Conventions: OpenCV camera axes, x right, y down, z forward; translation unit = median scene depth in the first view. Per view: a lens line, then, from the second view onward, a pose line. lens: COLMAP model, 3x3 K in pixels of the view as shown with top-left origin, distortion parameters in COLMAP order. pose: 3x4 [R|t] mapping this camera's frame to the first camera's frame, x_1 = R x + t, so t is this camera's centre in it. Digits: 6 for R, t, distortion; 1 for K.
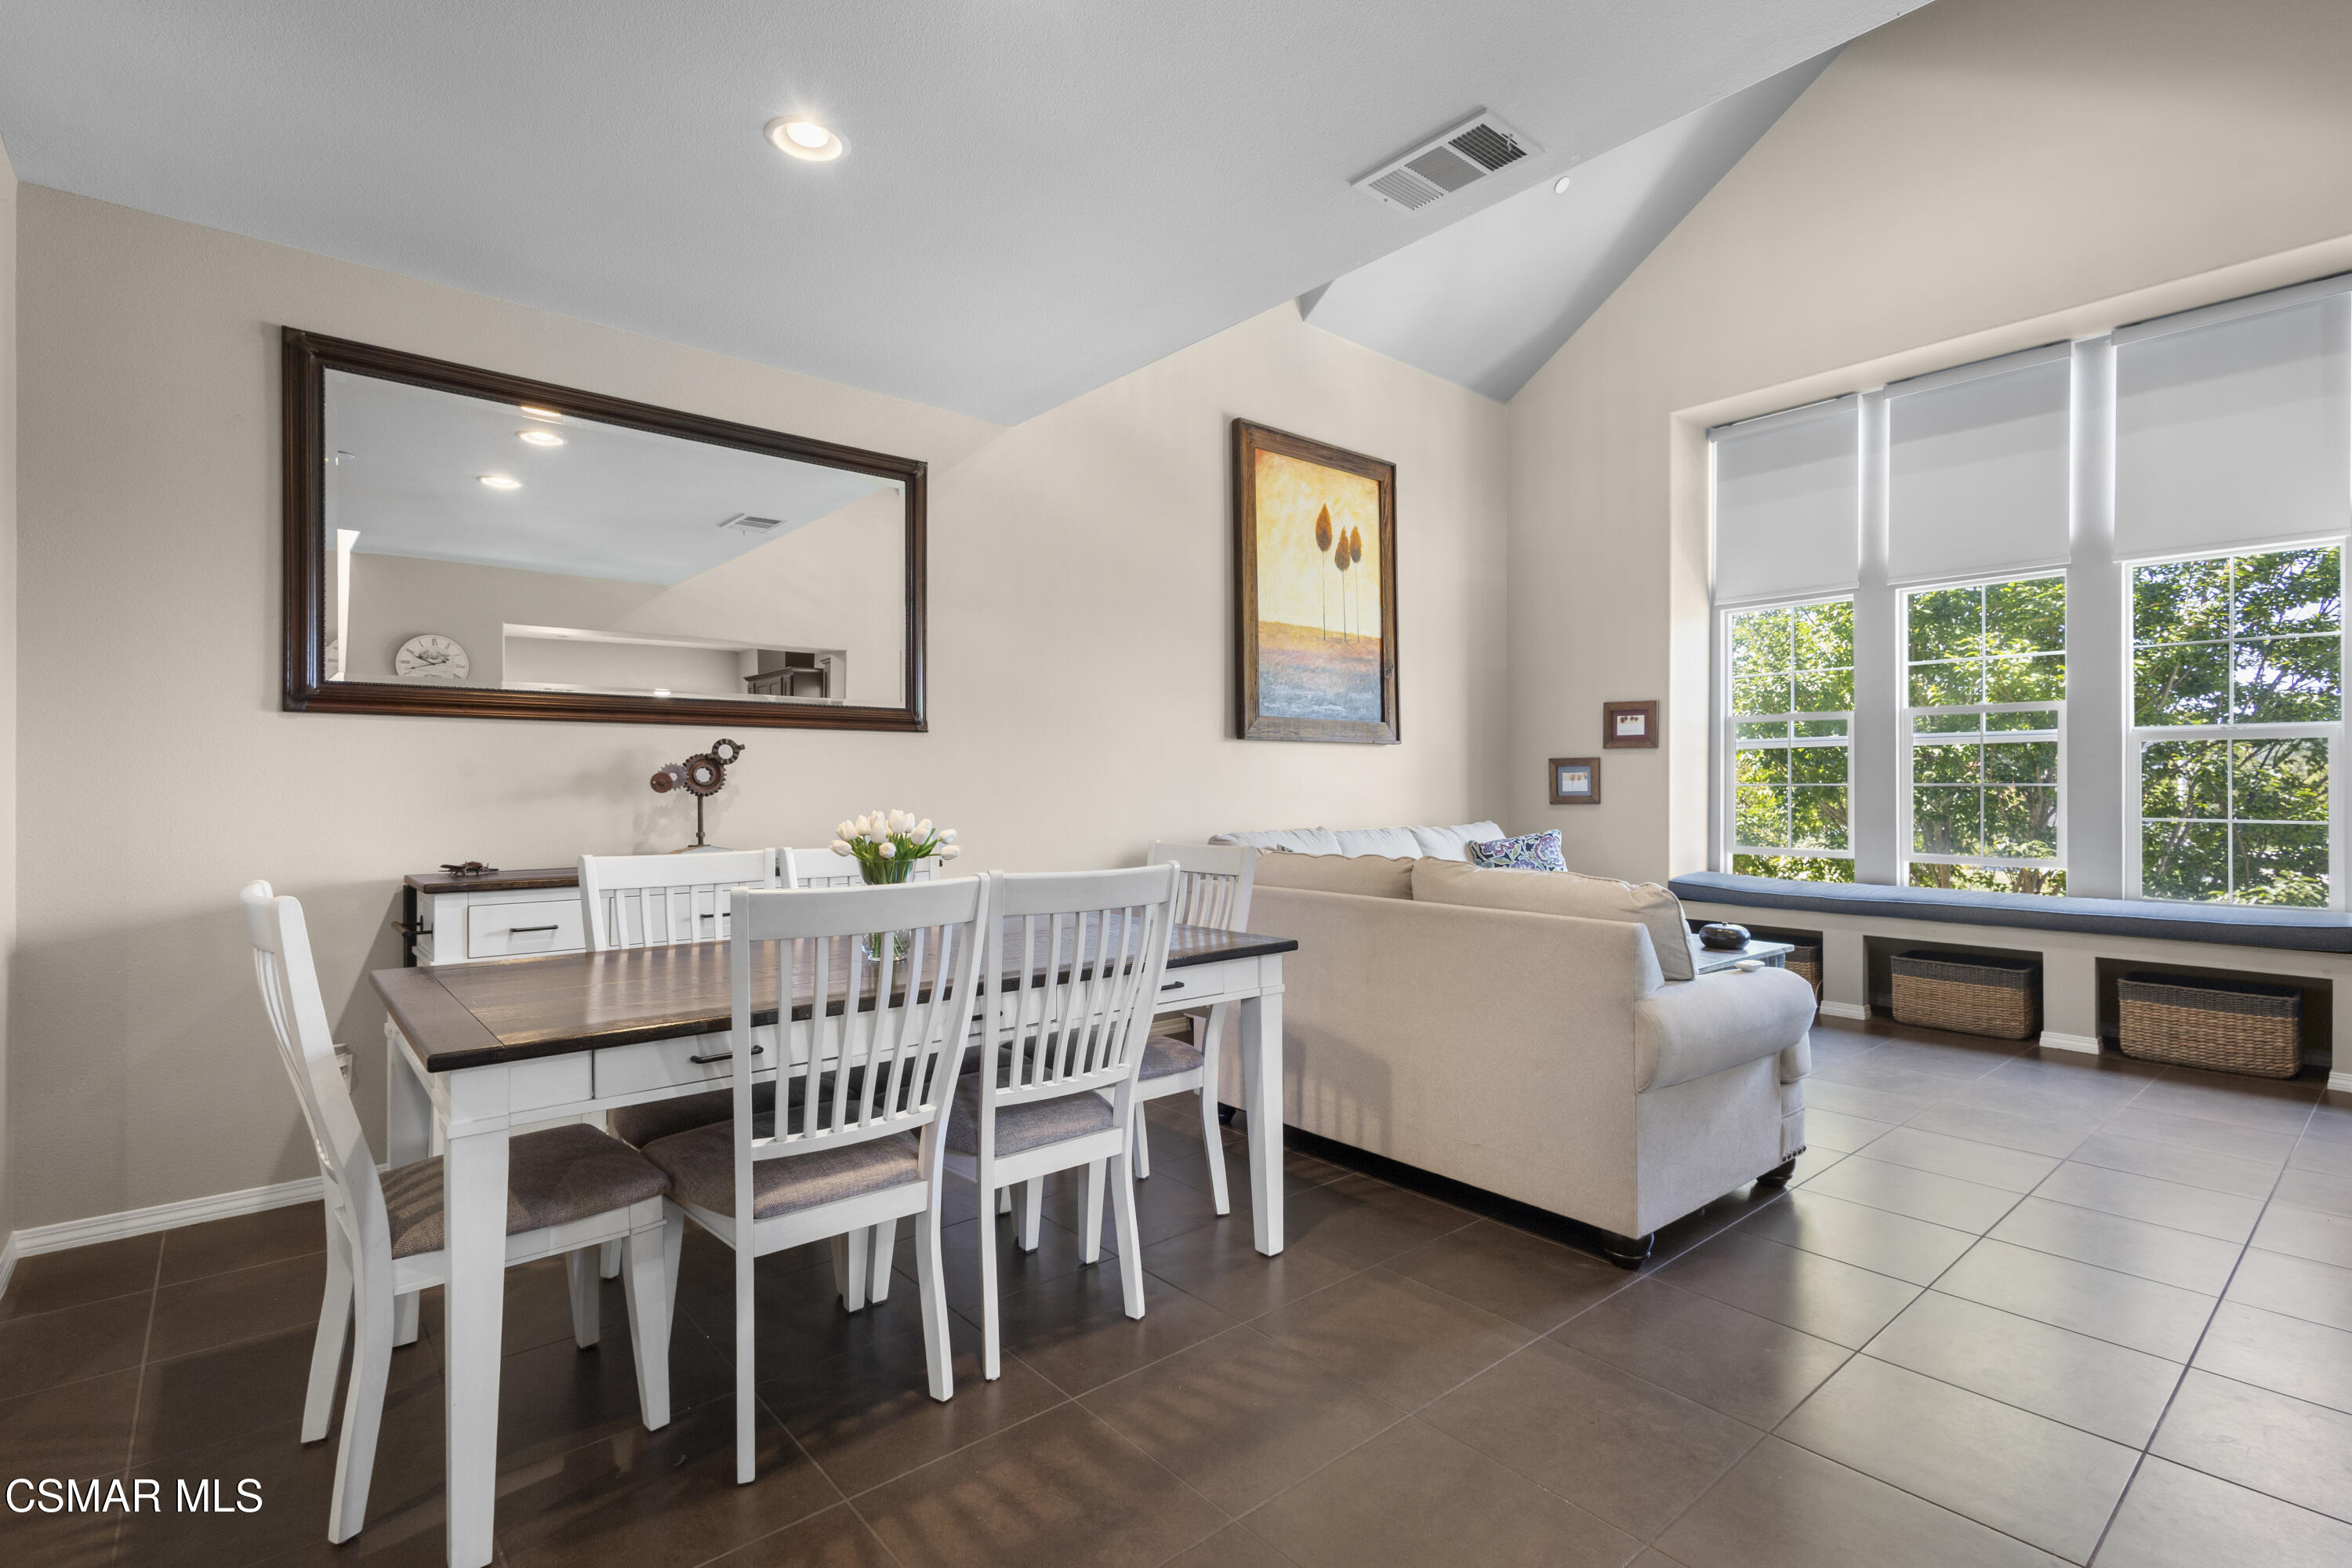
lens RADIAL K [[1097.0, 0, 1175.3], [0, 1097.0, 782.9], [0, 0, 1]] dist [0.006163, -0.000441]
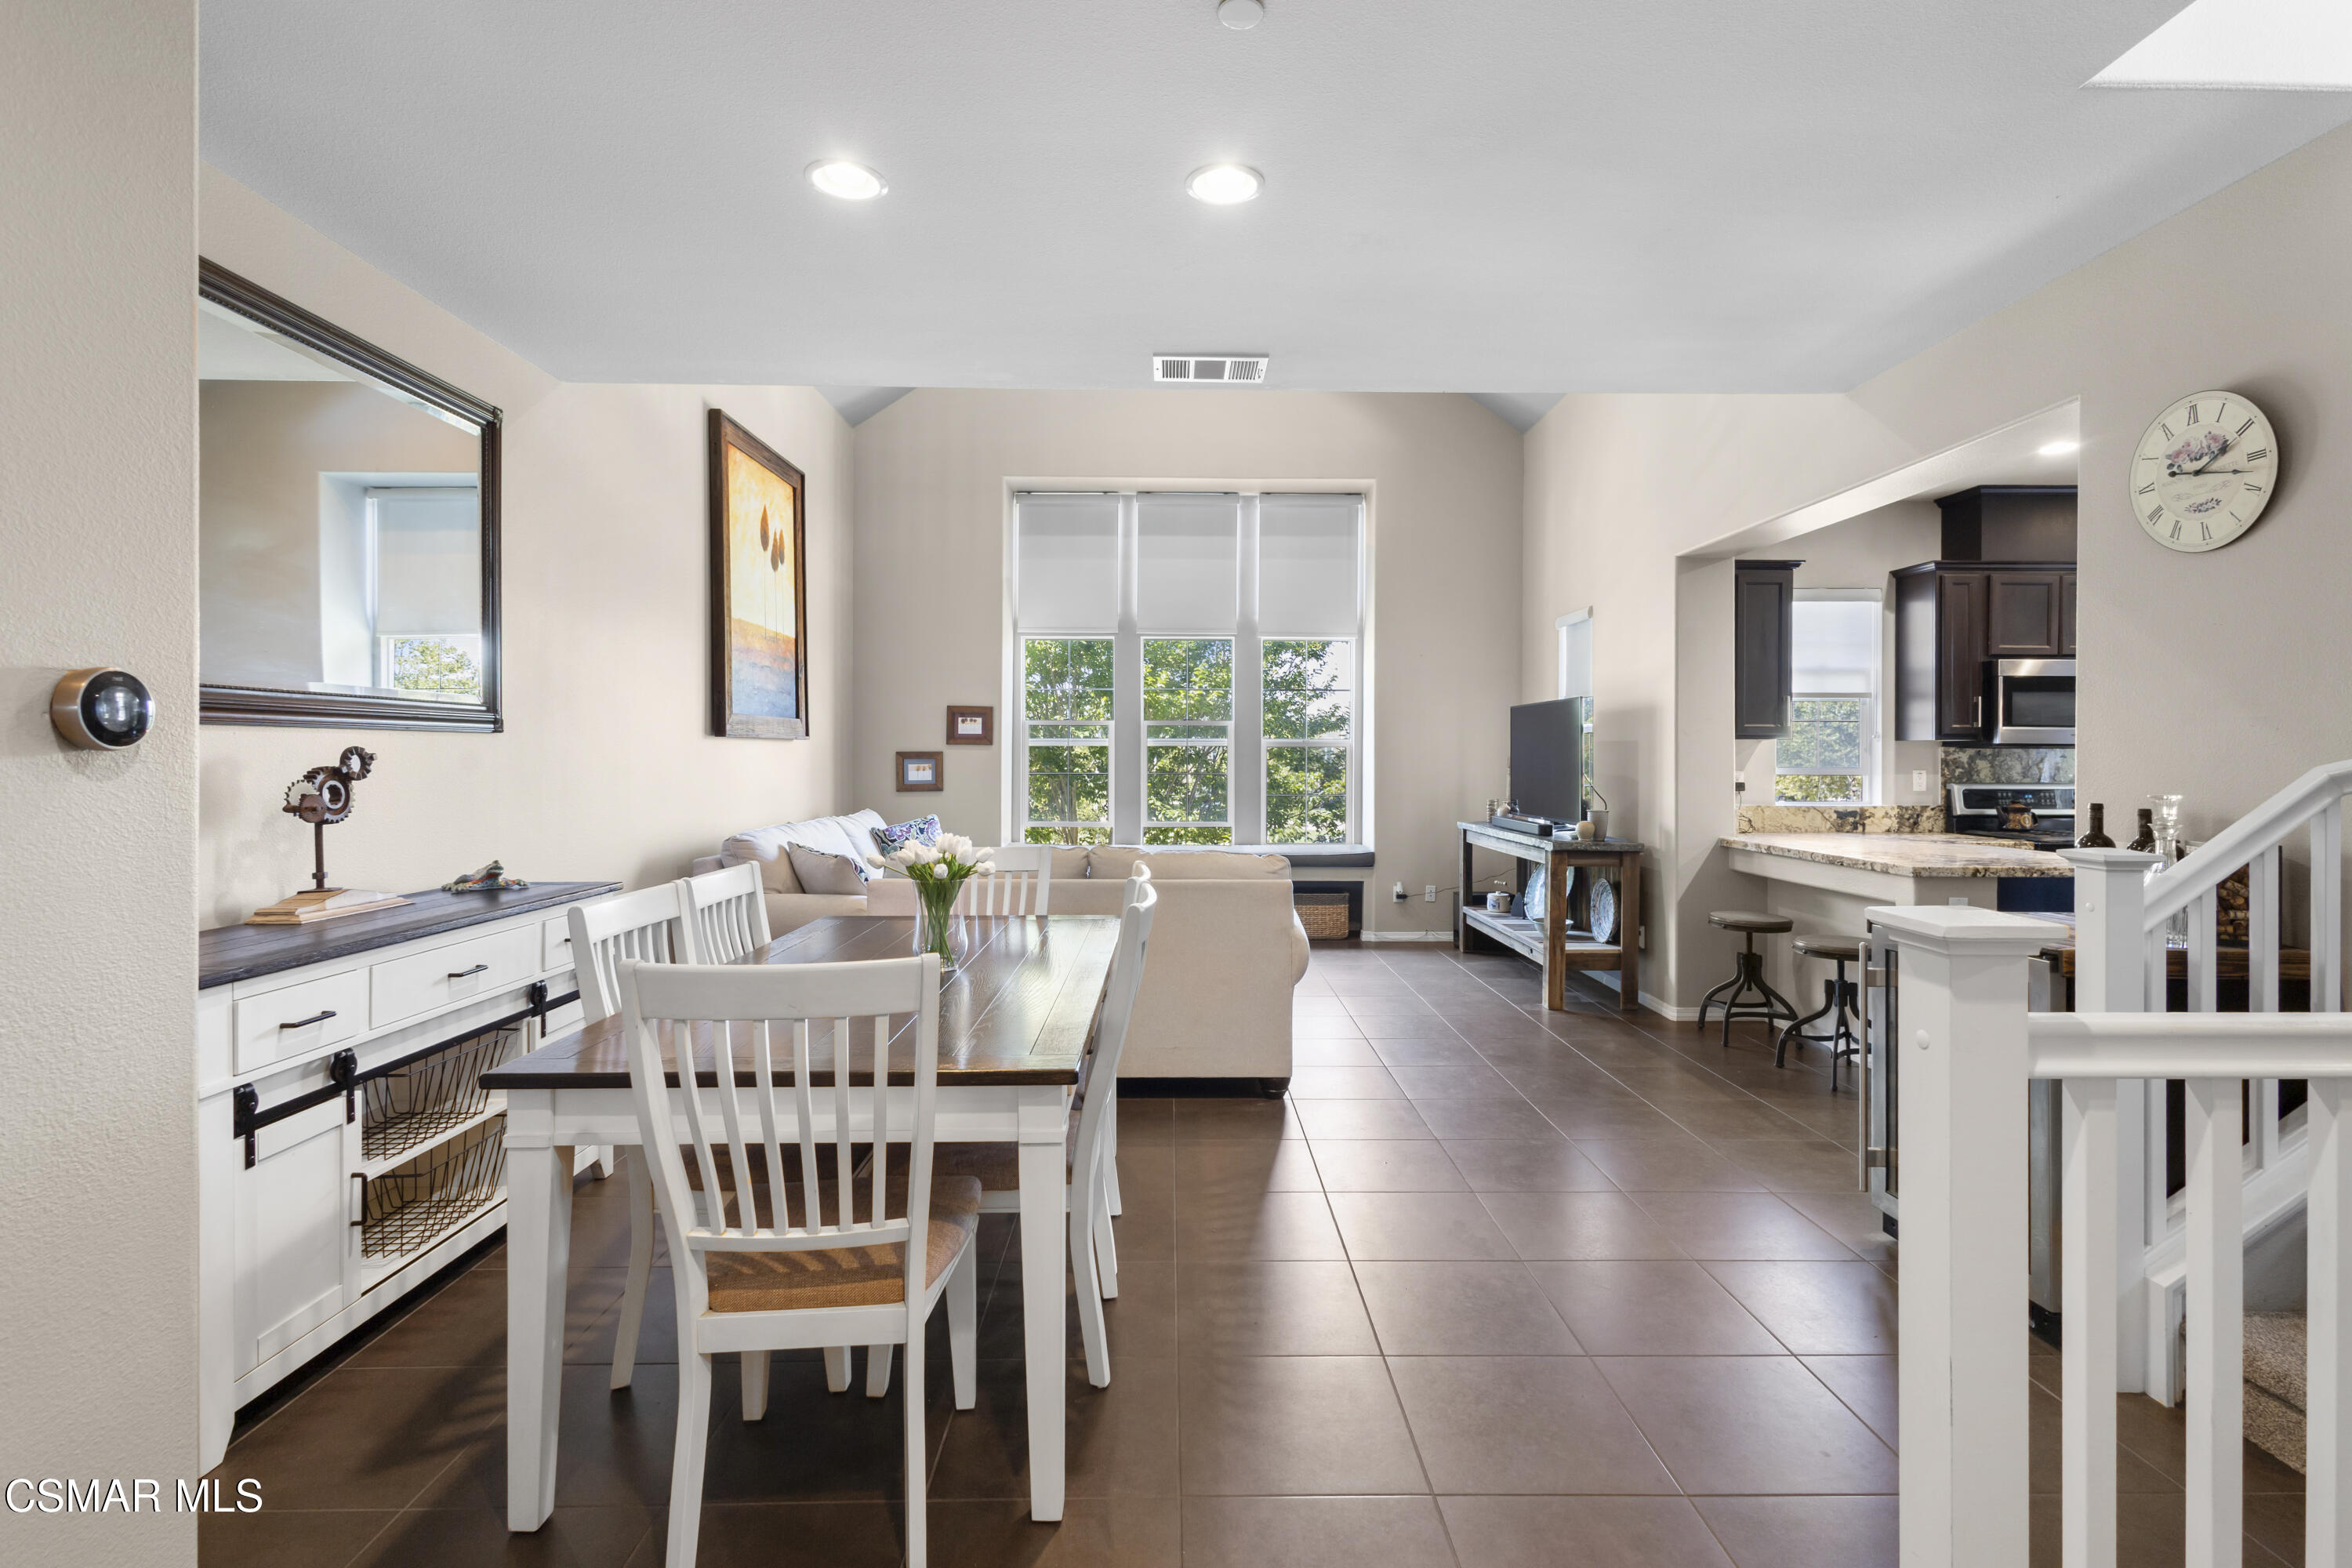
lens RADIAL K [[1097.0, 0, 1177.5], [0, 1097.0, 770.8], [0, 0, 1]] dist [0.006163, -0.000441]
pose [[0.641265, -0.007860, 0.767279, -0.410583], [-0.006093, 0.999864, 0.015334, -0.025163], [-0.767295, -0.014508, 0.641130, 0.047850]]
